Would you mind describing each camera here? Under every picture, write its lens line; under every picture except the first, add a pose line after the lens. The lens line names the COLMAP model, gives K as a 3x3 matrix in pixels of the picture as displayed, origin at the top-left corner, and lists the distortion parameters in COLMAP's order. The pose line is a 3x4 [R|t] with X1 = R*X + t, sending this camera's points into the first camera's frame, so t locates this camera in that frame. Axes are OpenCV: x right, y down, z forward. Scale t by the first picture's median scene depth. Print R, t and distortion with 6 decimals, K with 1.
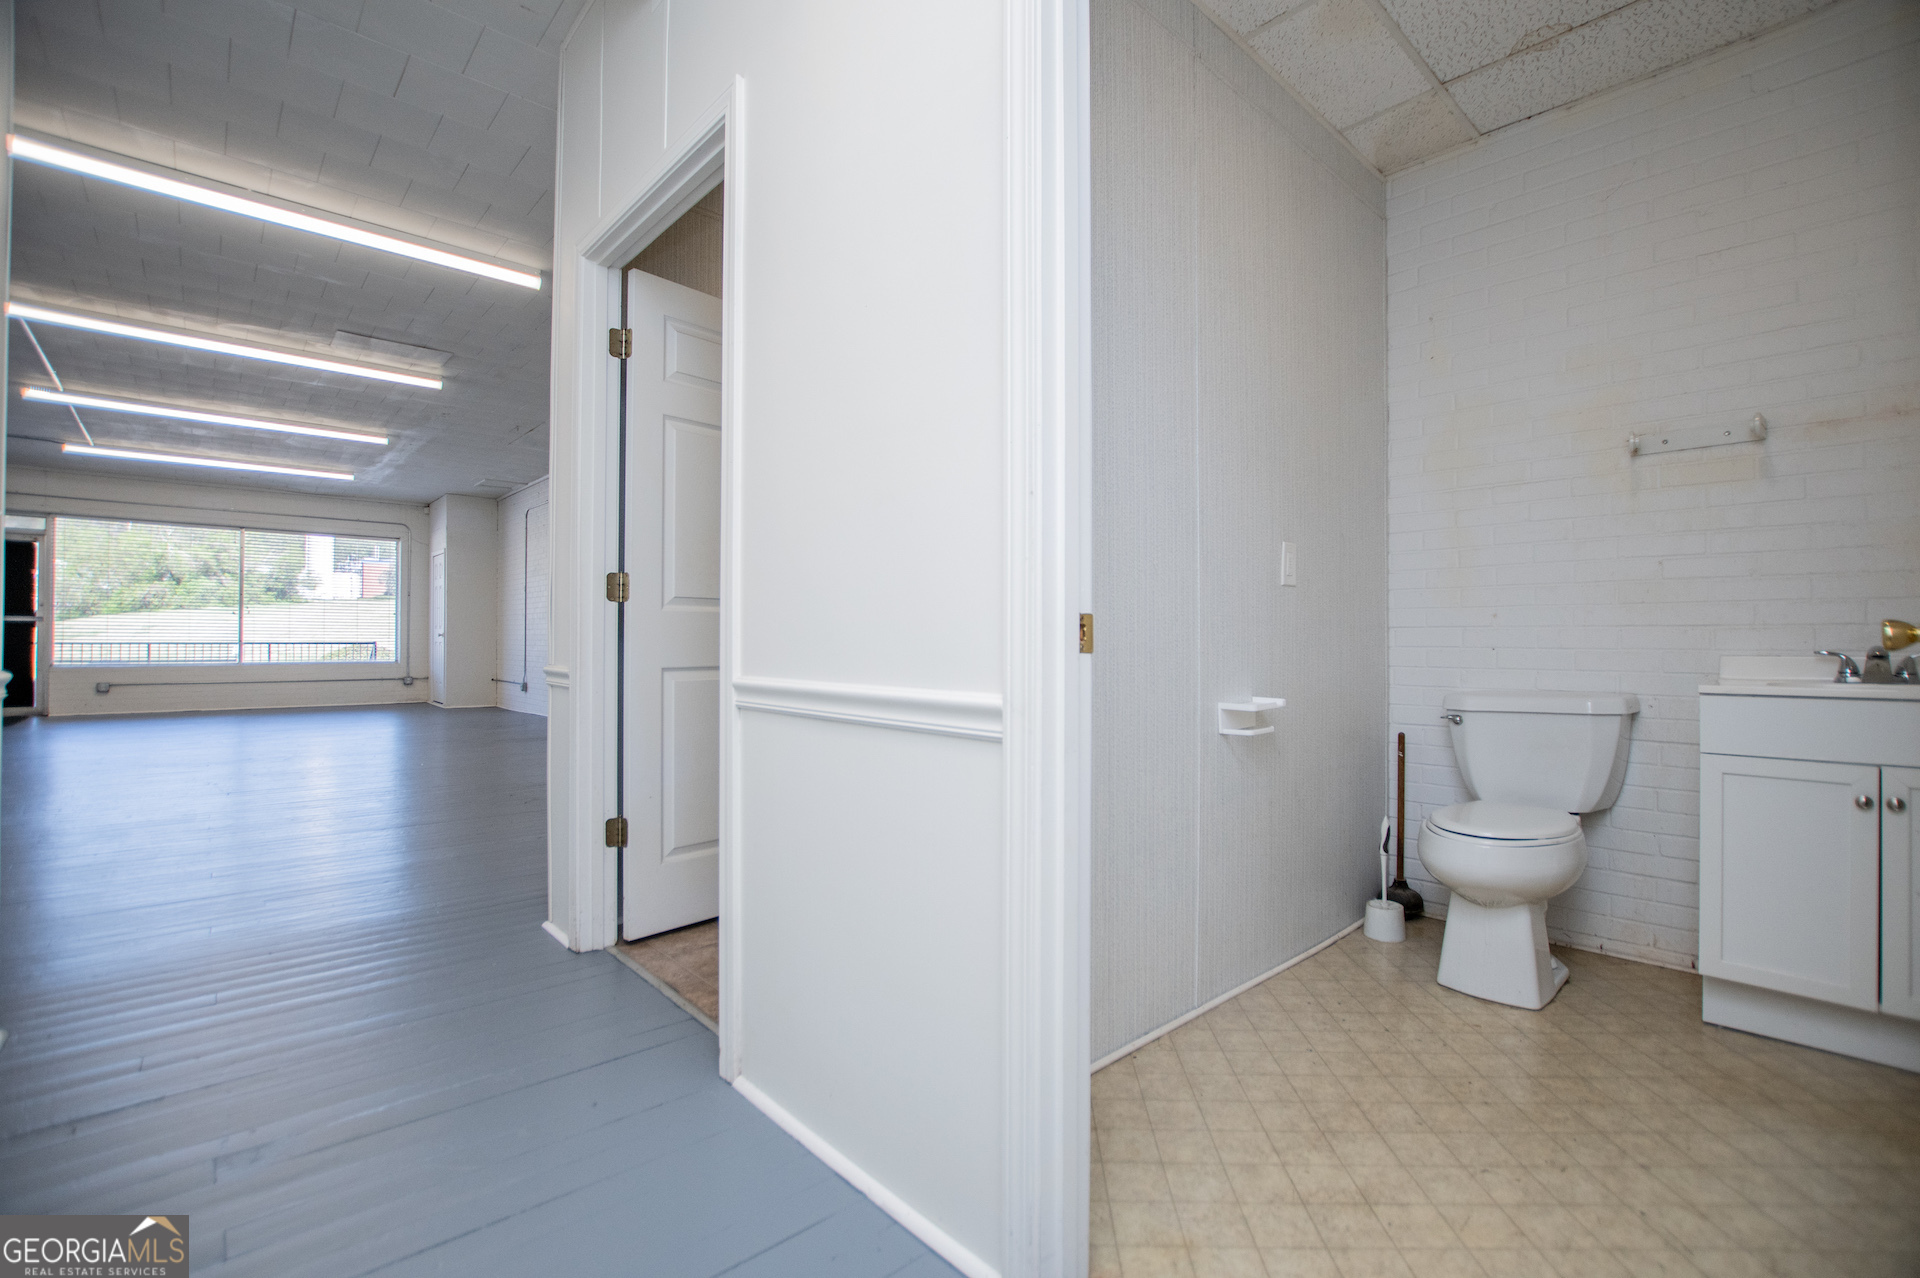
lens RADIAL K [[852.1, 0, 977.7], [0, 852.1, 637.3], [0, 0, 1]] dist [-0.029486, 0.002813]
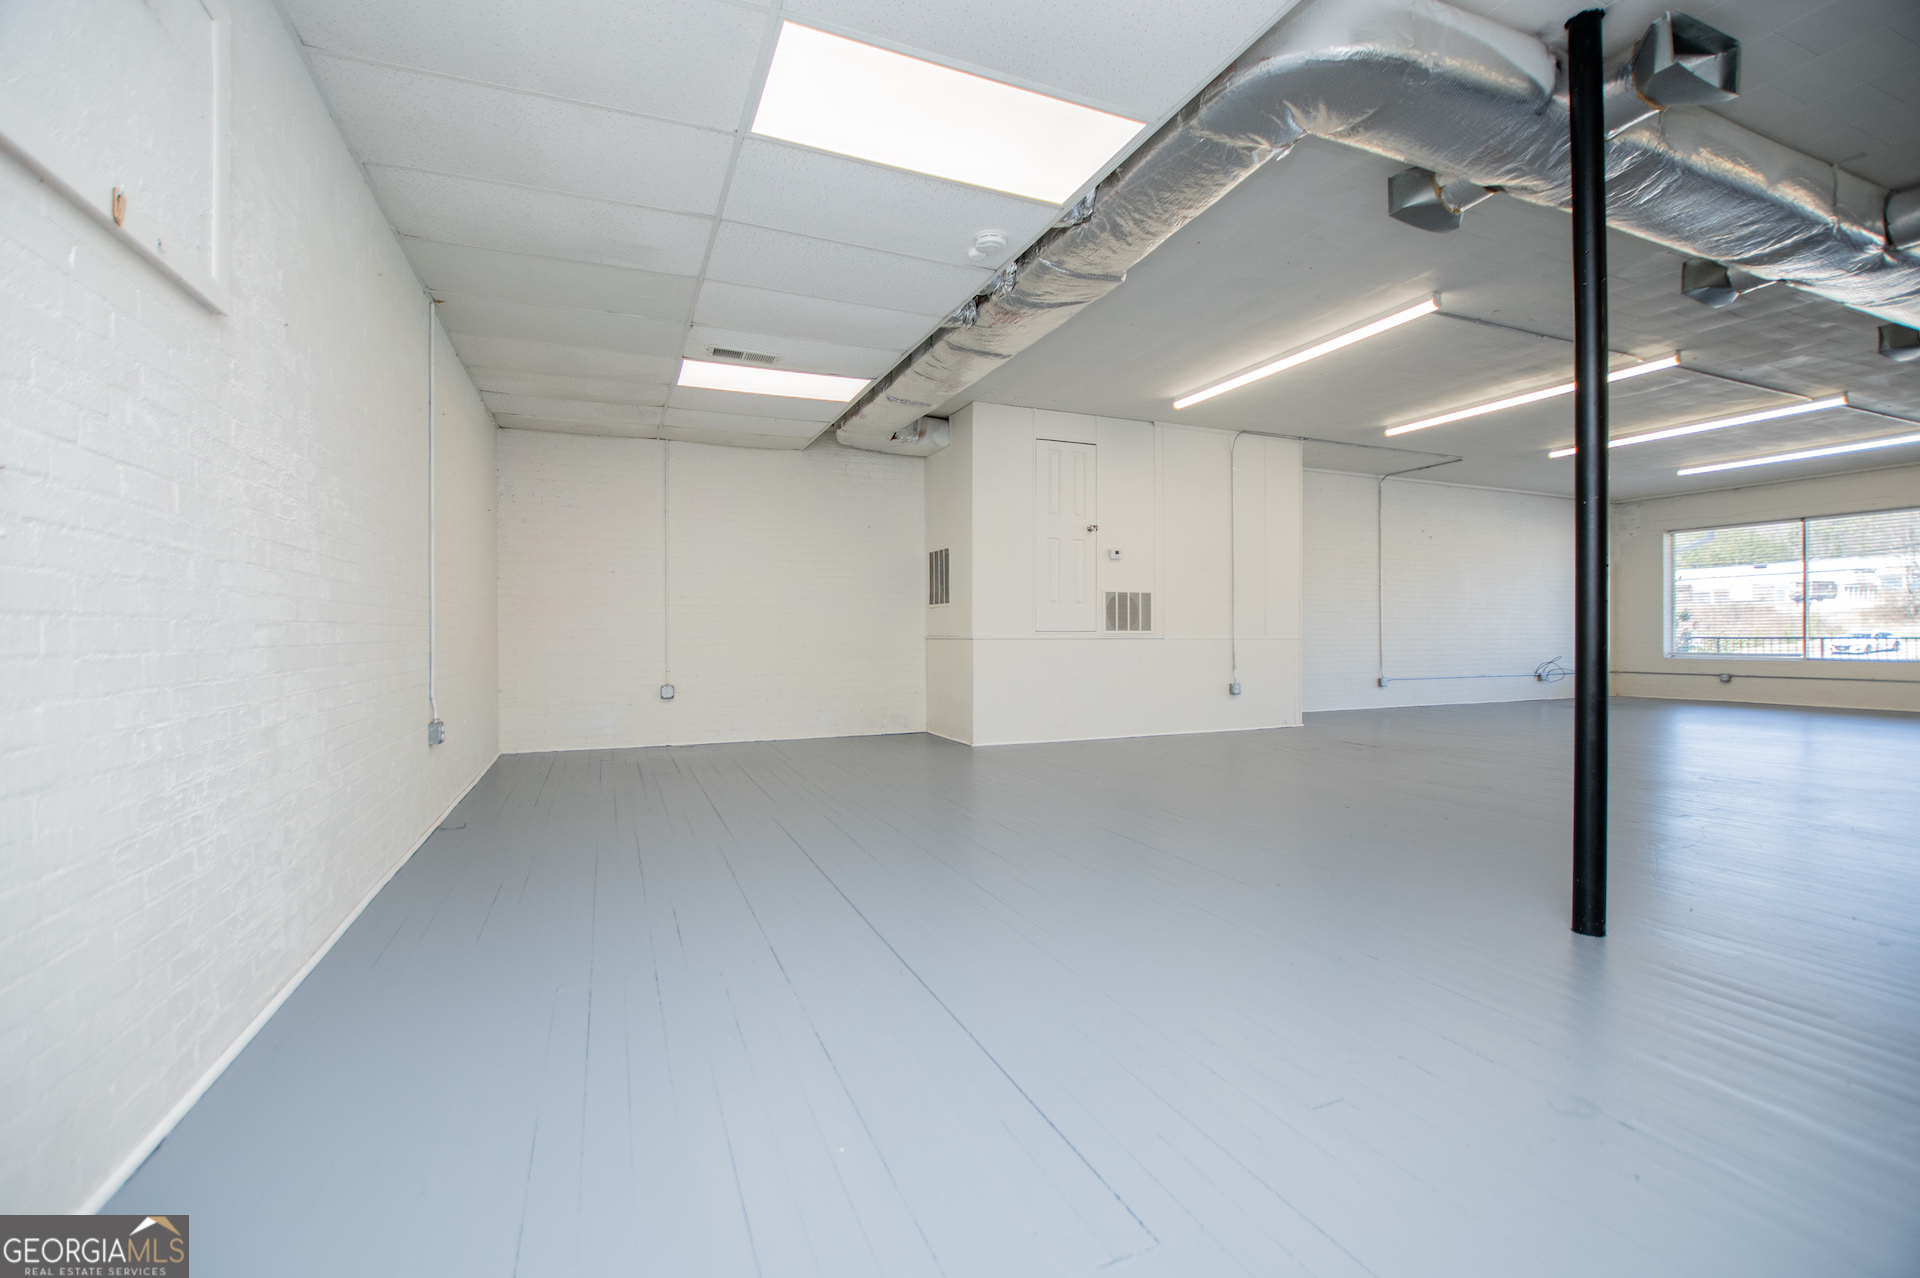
lens RADIAL K [[852.1, 0, 958.2], [0, 852.1, 635.9], [0, 0, 1]] dist [-0.029486, 0.002813]
pose [[-0.354800, -0.000816, -0.934942, 0.369397], [0.002094, 0.999996, -0.001667, 0.004016], [0.934940, -0.002549, -0.354797, 0.446972]]
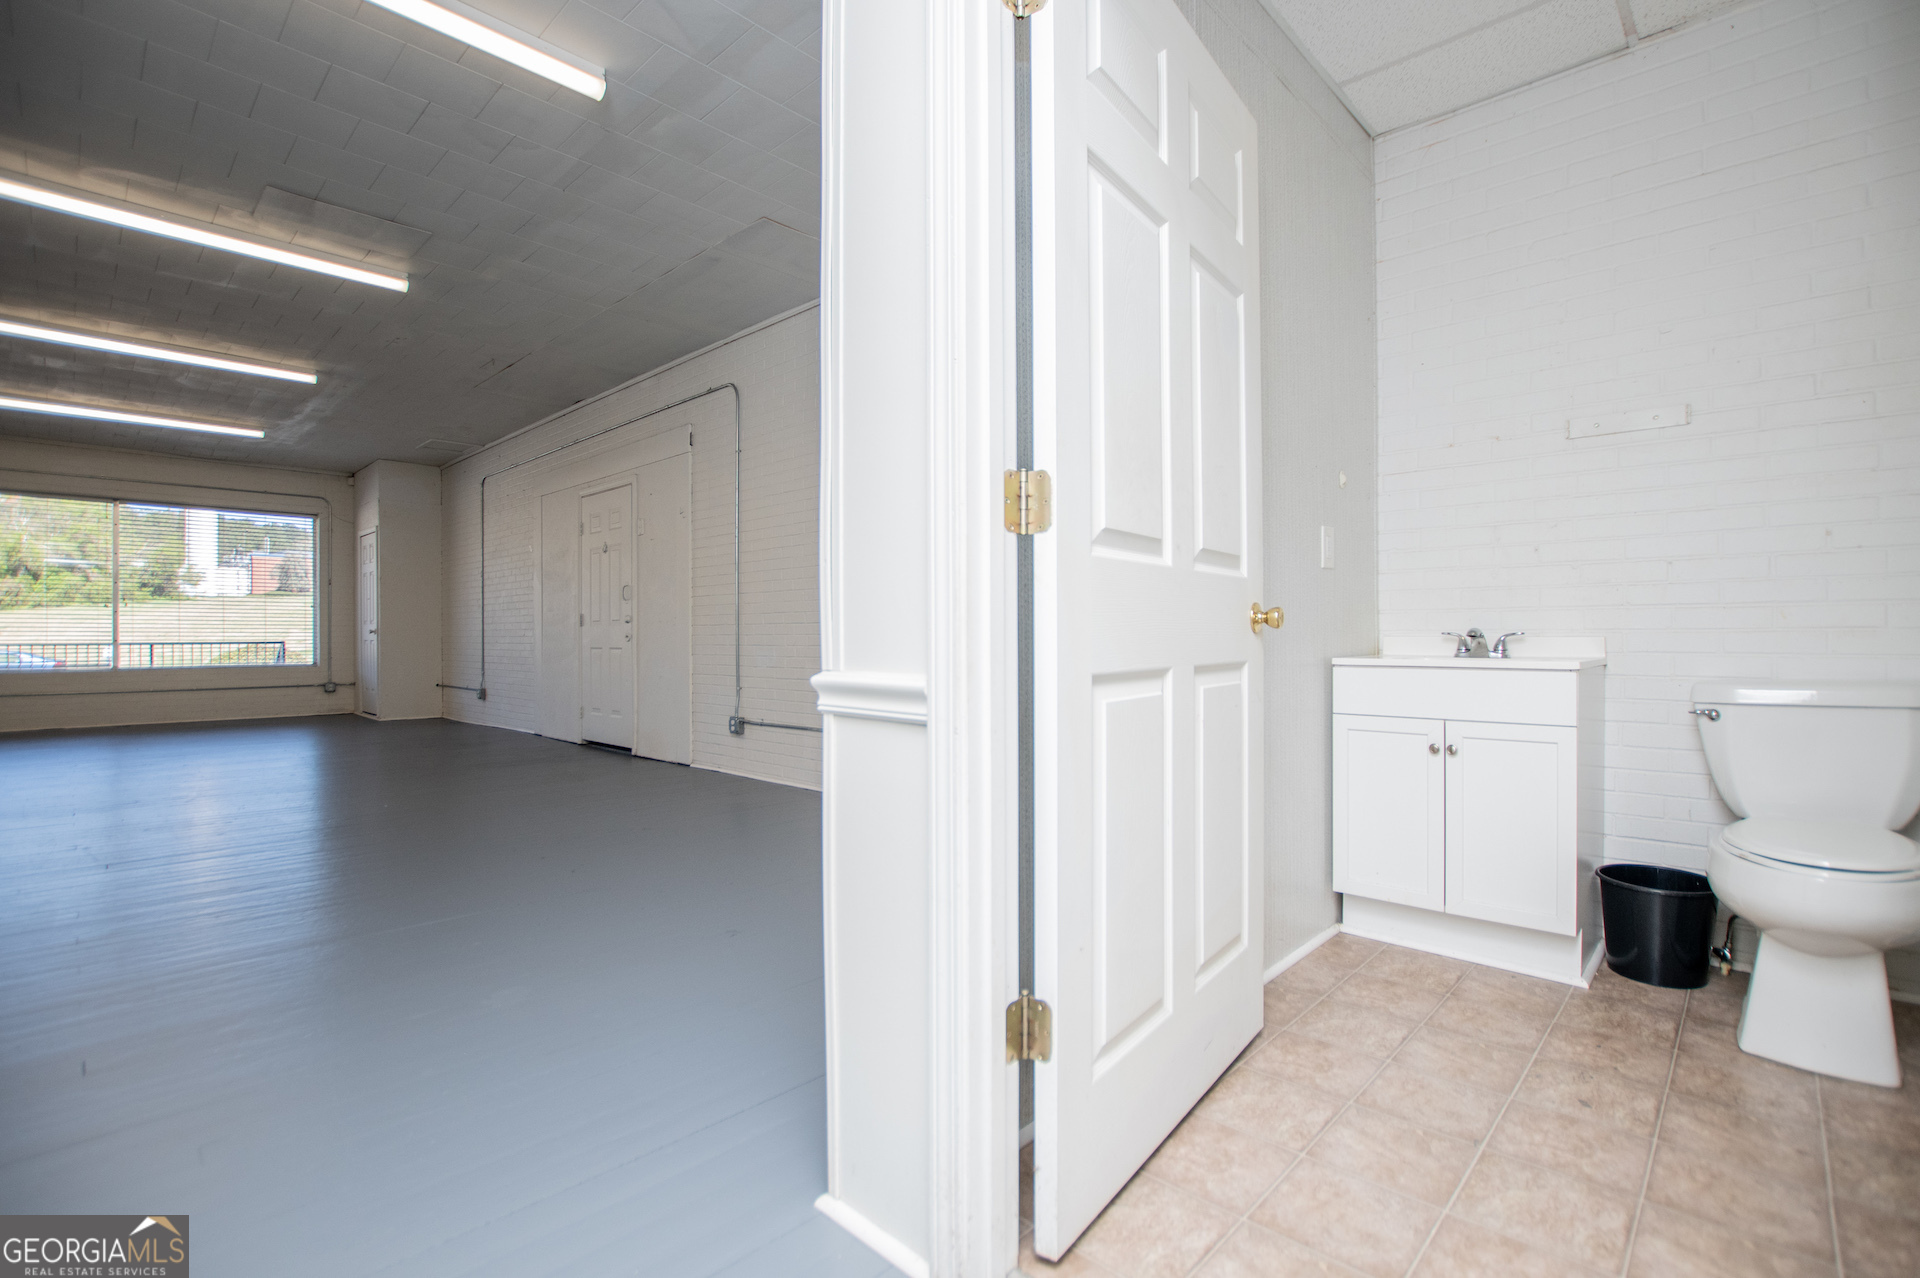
lens RADIAL K [[852.1, 0, 956.1], [0, 852.1, 632.6], [0, 0, 1]] dist [-0.029486, 0.002813]
pose [[0.997304, -0.012106, 0.072375, -0.126922], [0.011918, 0.999924, 0.003023, 0.002809], [-0.072406, -0.002152, 0.997373, 0.138314]]
